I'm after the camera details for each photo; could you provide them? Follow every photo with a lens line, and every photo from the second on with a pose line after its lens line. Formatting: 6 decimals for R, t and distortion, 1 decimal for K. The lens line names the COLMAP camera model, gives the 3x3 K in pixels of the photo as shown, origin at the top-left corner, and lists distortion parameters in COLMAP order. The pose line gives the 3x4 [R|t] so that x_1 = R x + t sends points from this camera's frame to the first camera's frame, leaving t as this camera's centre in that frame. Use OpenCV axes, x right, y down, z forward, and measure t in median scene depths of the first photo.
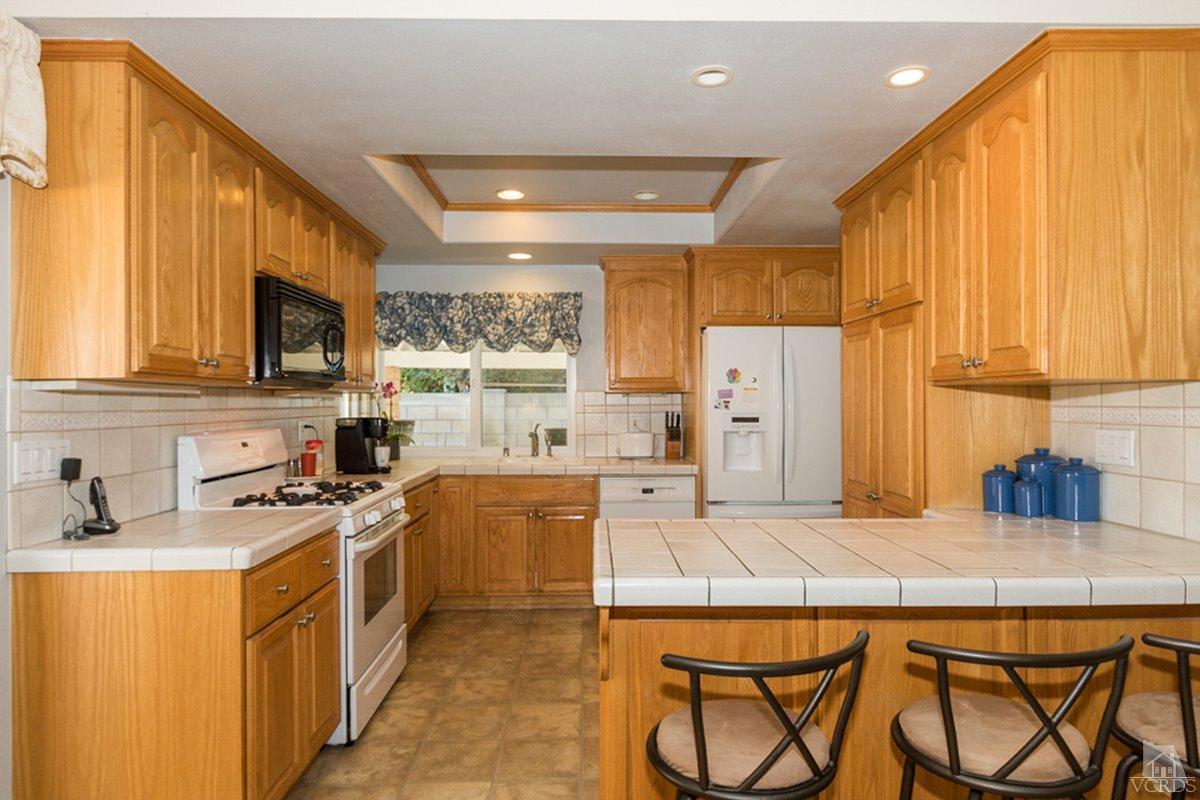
lens RADIAL K [[696.9, 0, 595.2], [0, 696.9, 396.8], [0, 0, 1]] dist [0.000559, -0.001426]
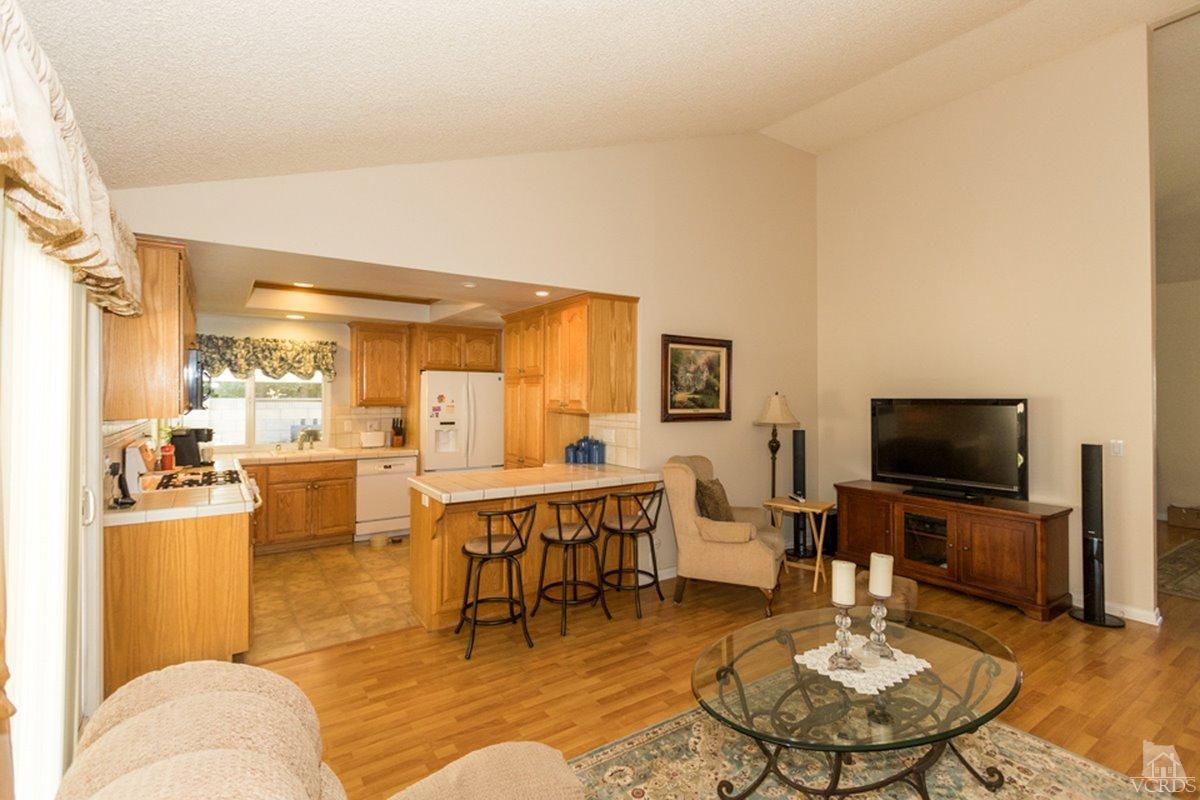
lens RADIAL K [[554.9, 0, 605.6], [0, 554.9, 395.9], [0, 0, 1]] dist [0.010552, -0.004828]
pose [[0.827111, 0.006190, 0.562004, -0.350500], [-0.010550, 0.999934, 0.004513, -0.067080], [-0.561939, -0.009662, 0.827122, -0.570434]]
